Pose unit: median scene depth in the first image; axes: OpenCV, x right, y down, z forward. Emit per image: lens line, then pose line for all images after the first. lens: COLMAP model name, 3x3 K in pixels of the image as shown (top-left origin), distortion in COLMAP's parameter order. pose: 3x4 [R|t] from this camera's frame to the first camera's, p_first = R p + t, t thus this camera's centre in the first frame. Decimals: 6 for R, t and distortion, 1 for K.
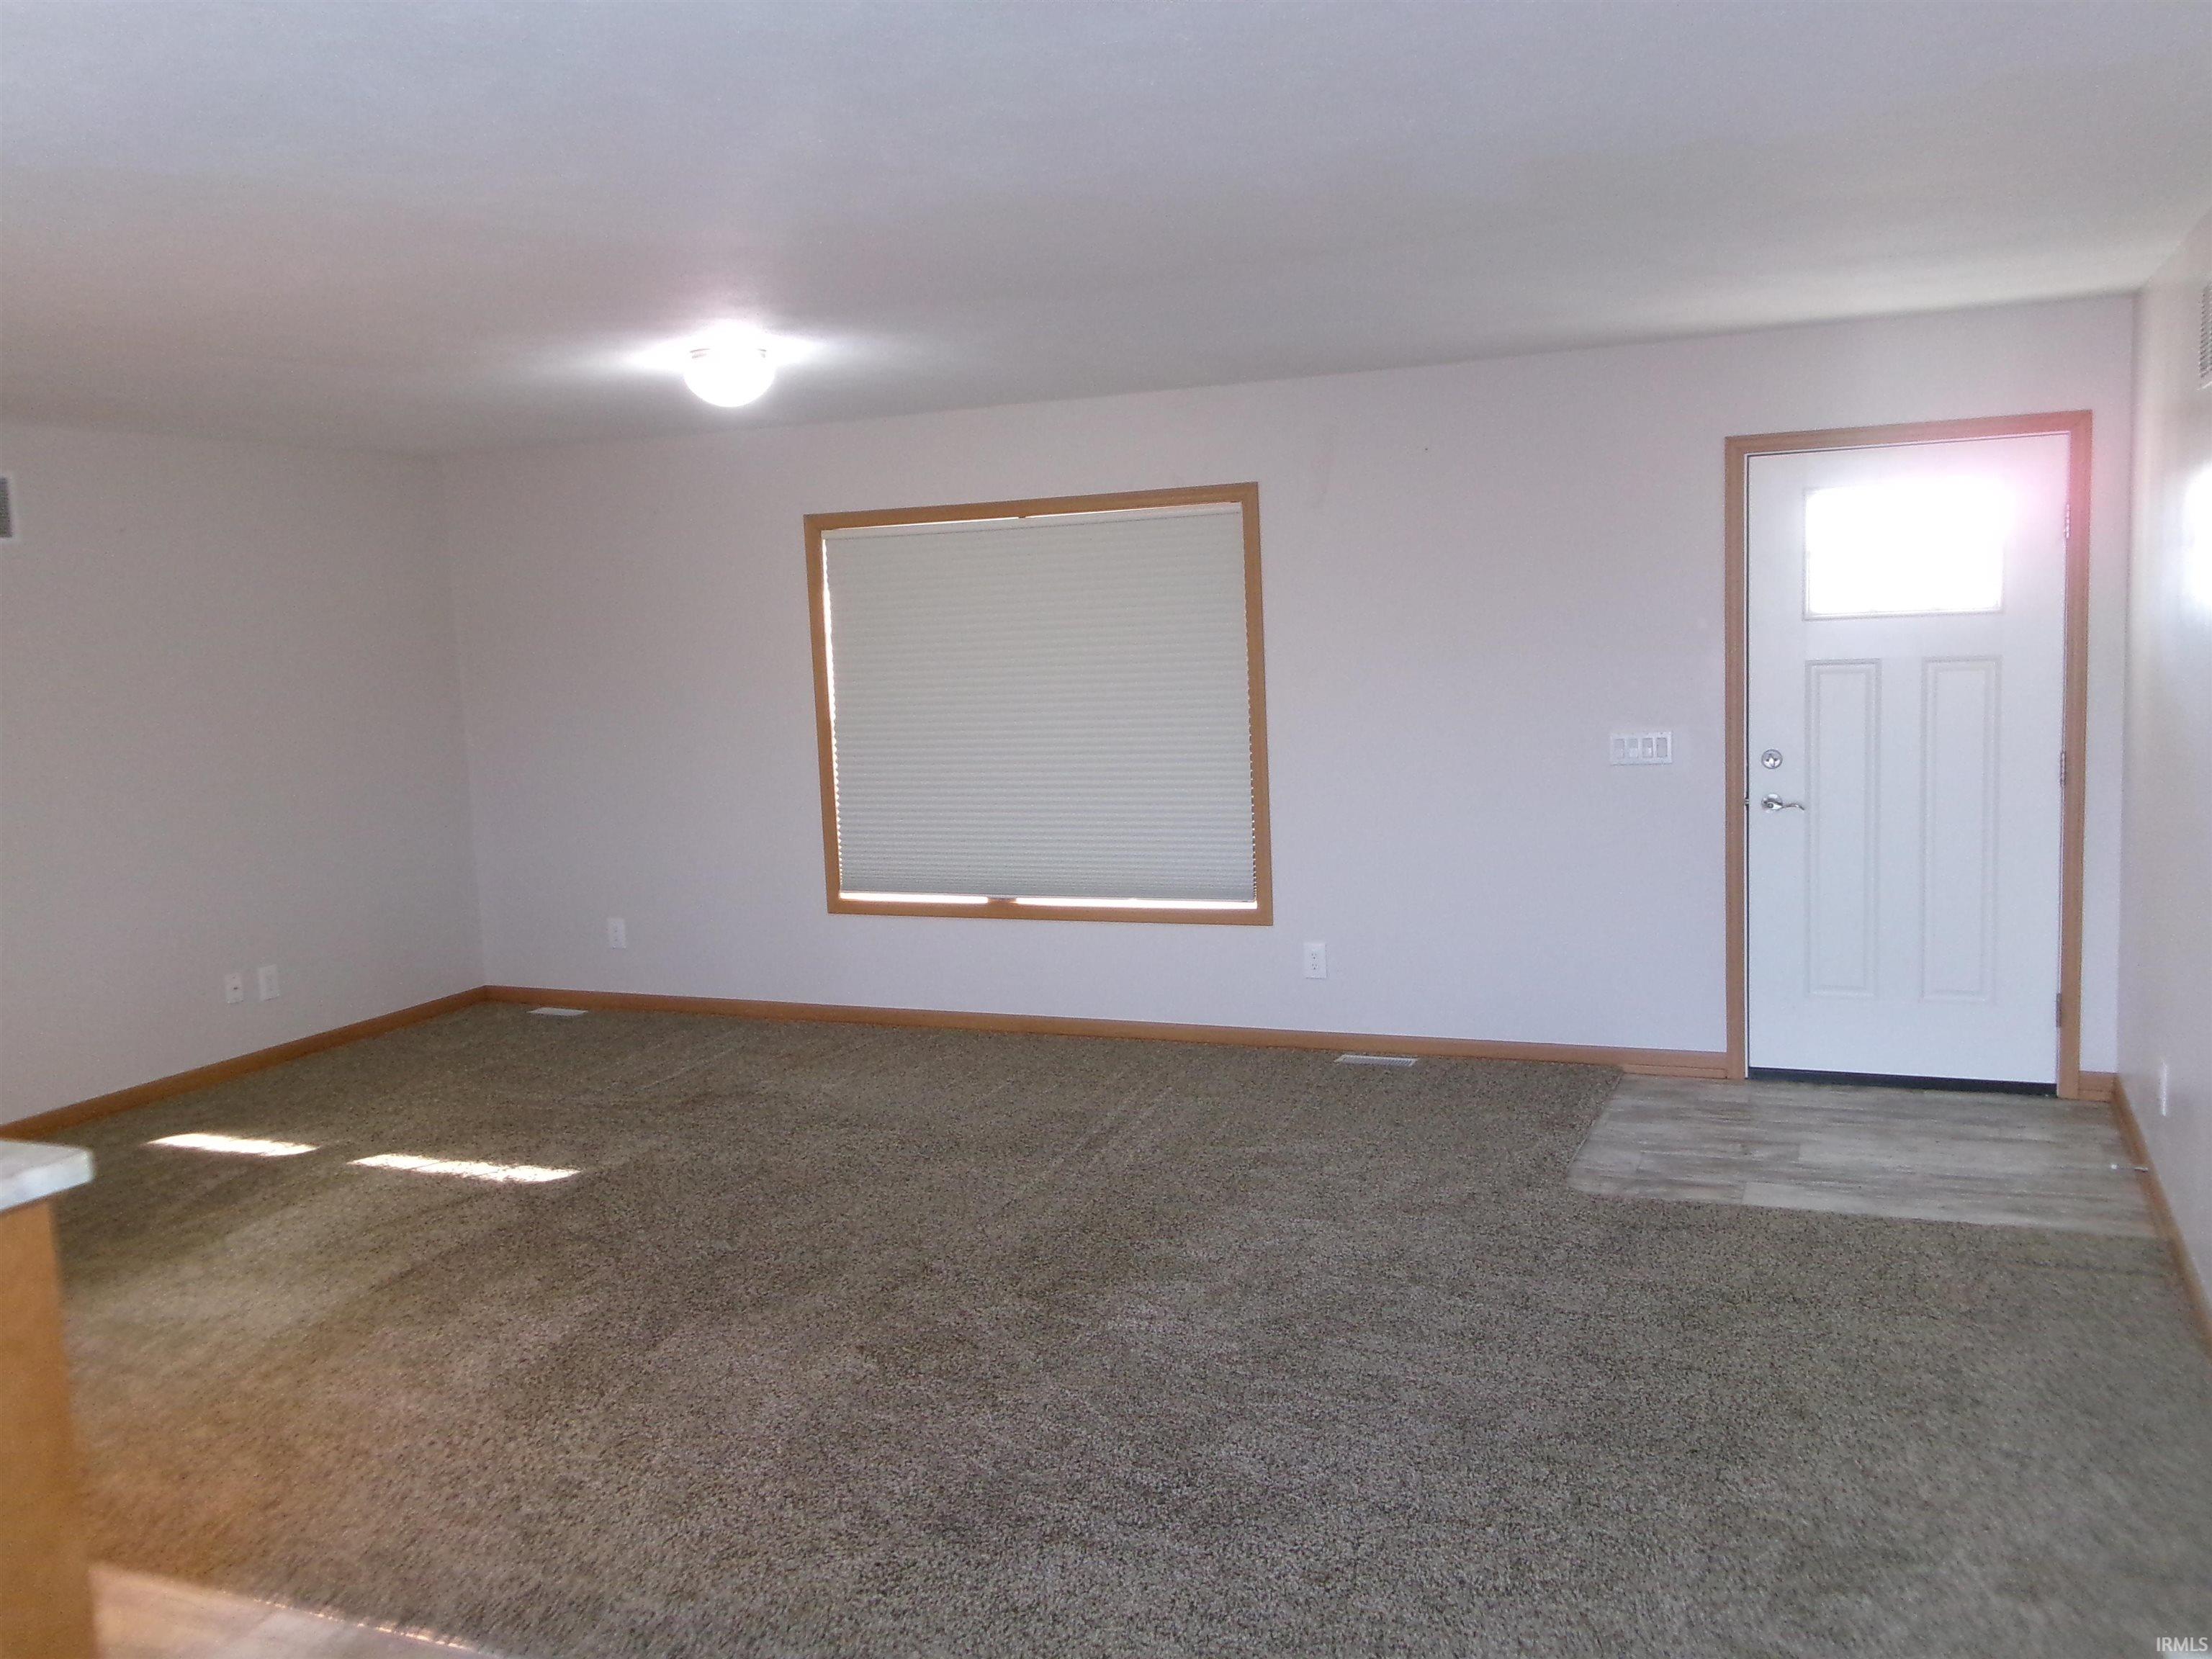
lens RADIAL K [[1837.0, 0, 1127.5], [0, 1837.0, 828.5], [0, 0, 1]] dist [0.007975, -0.014475]
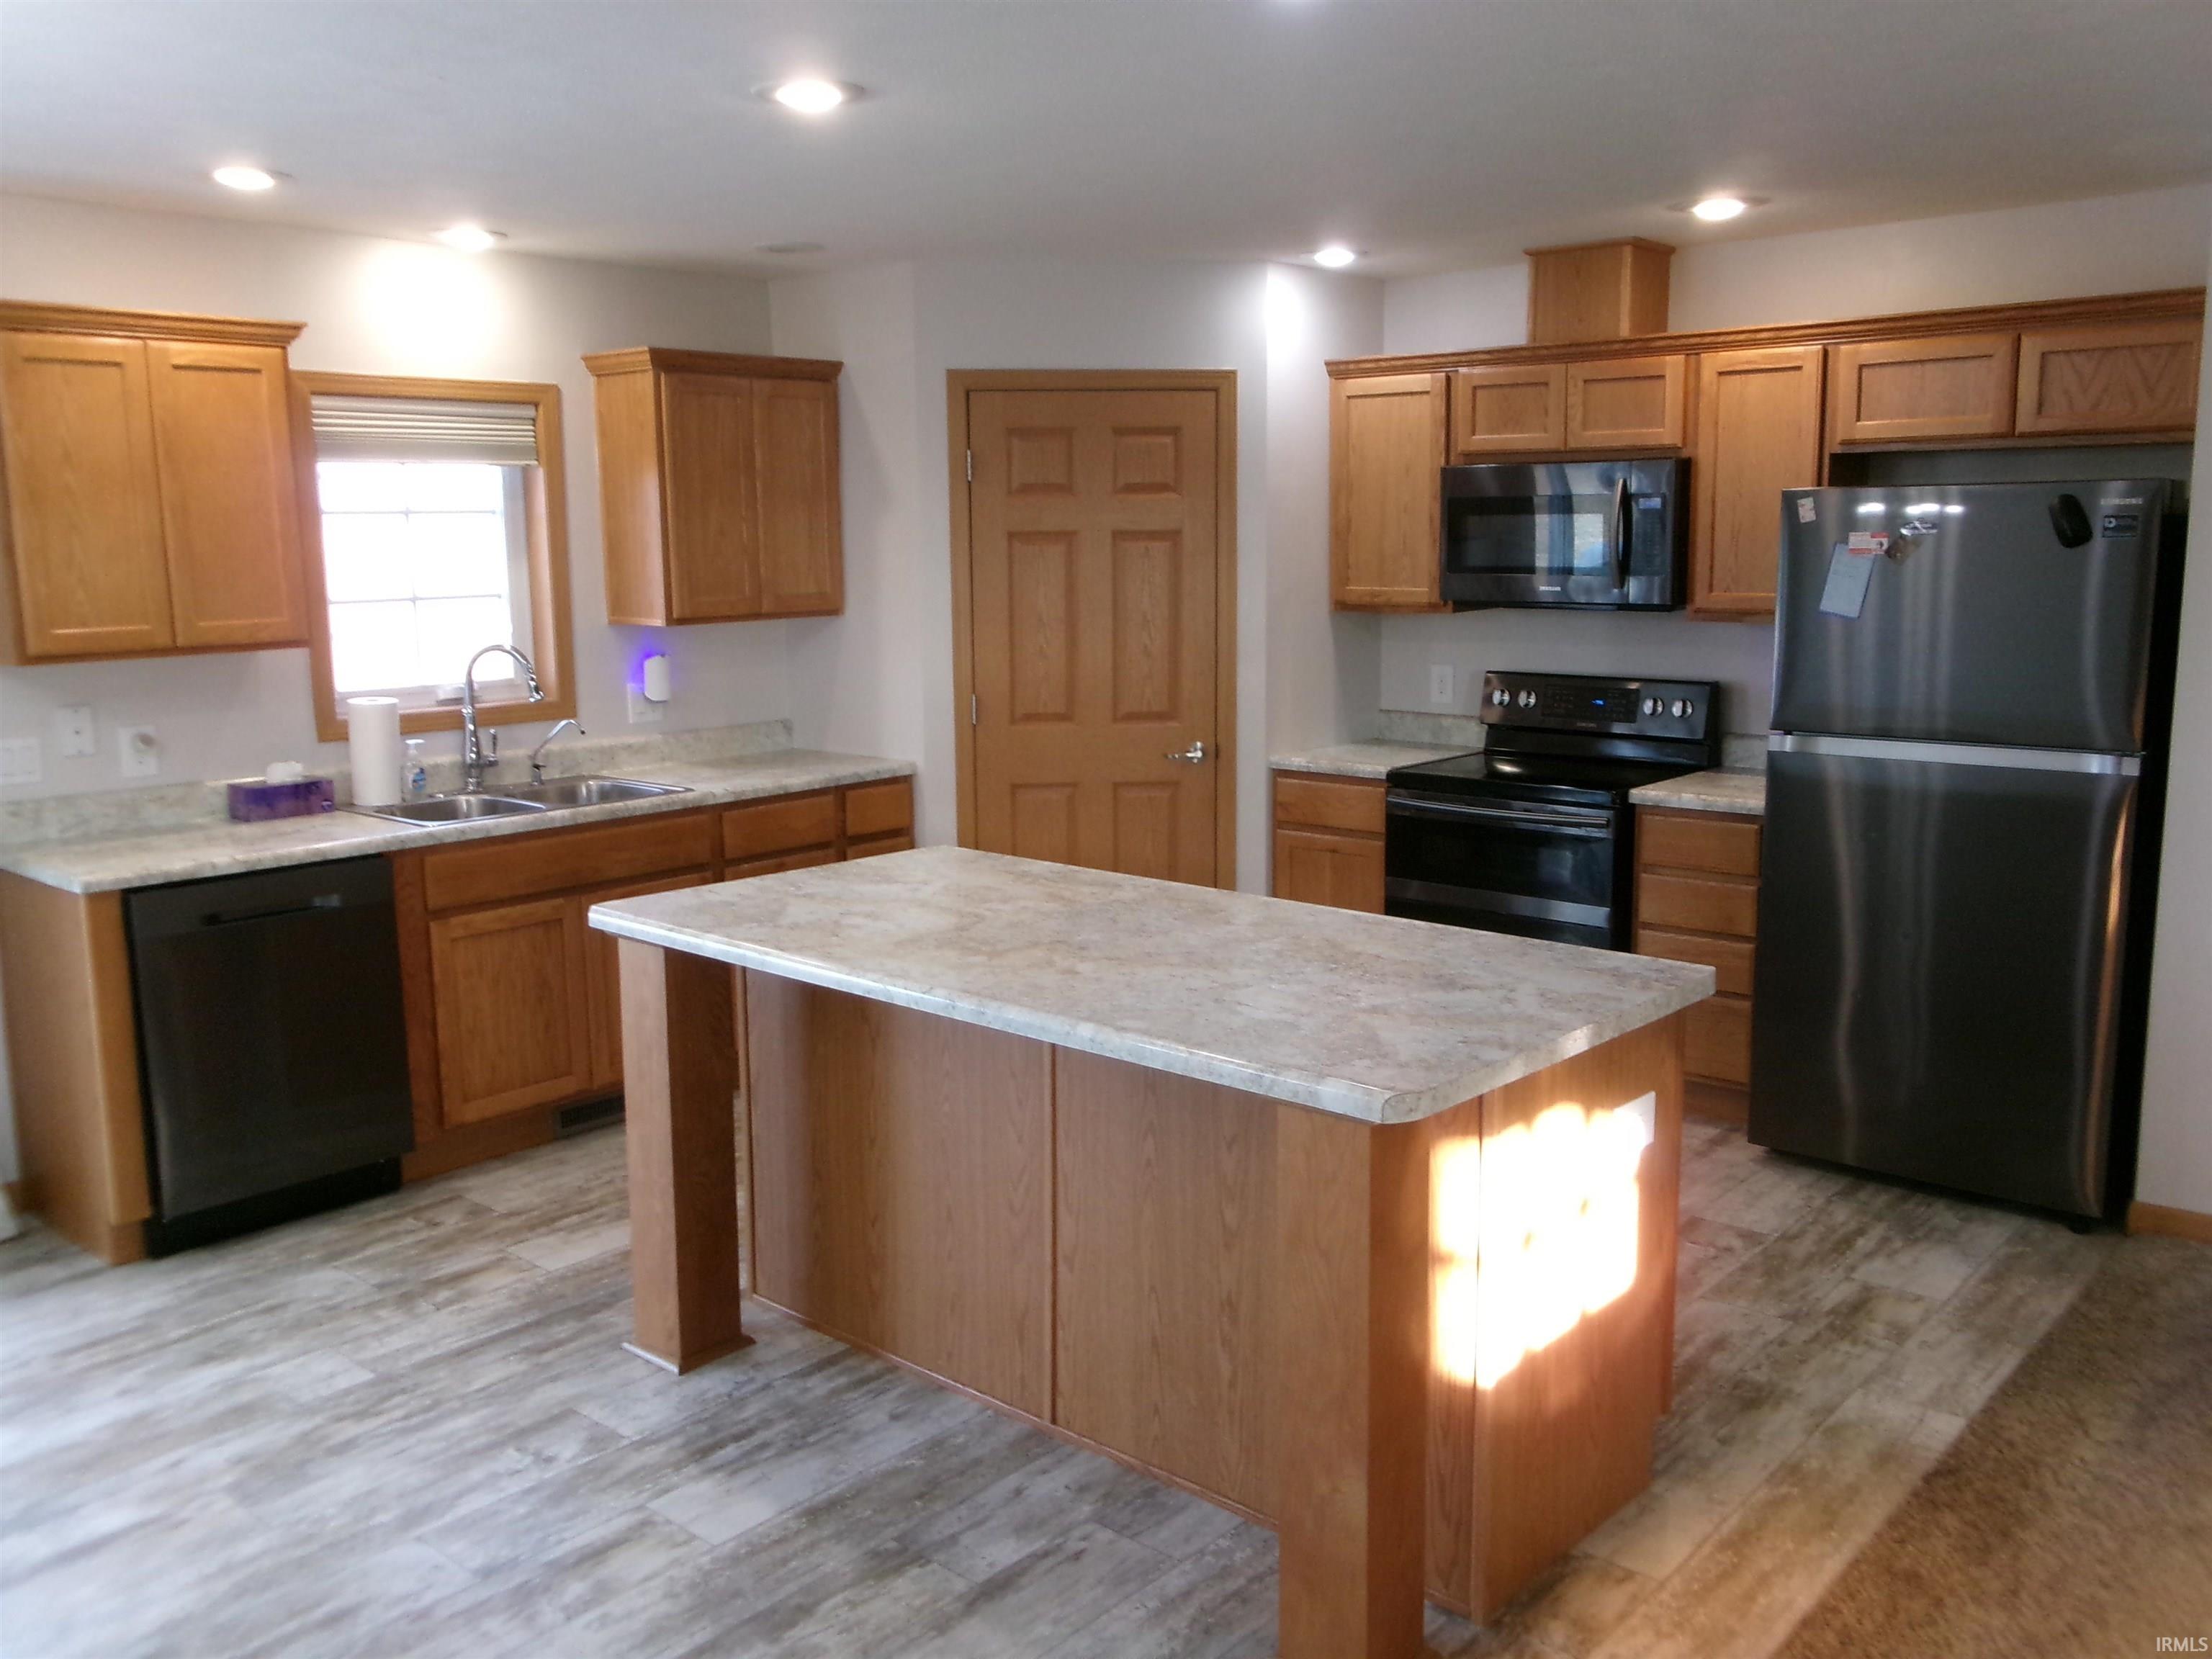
lens RADIAL K [[1837.0, 0, 1104.9], [0, 1837.0, 833.4], [0, 0, 1]] dist [0.007975, -0.014475]
pose [[0.315603, -0.117248, 0.941620, -0.161034], [0.100990, 0.990851, 0.089529, -0.068262], [-0.943502, 0.066839, 0.324556, 0.589254]]
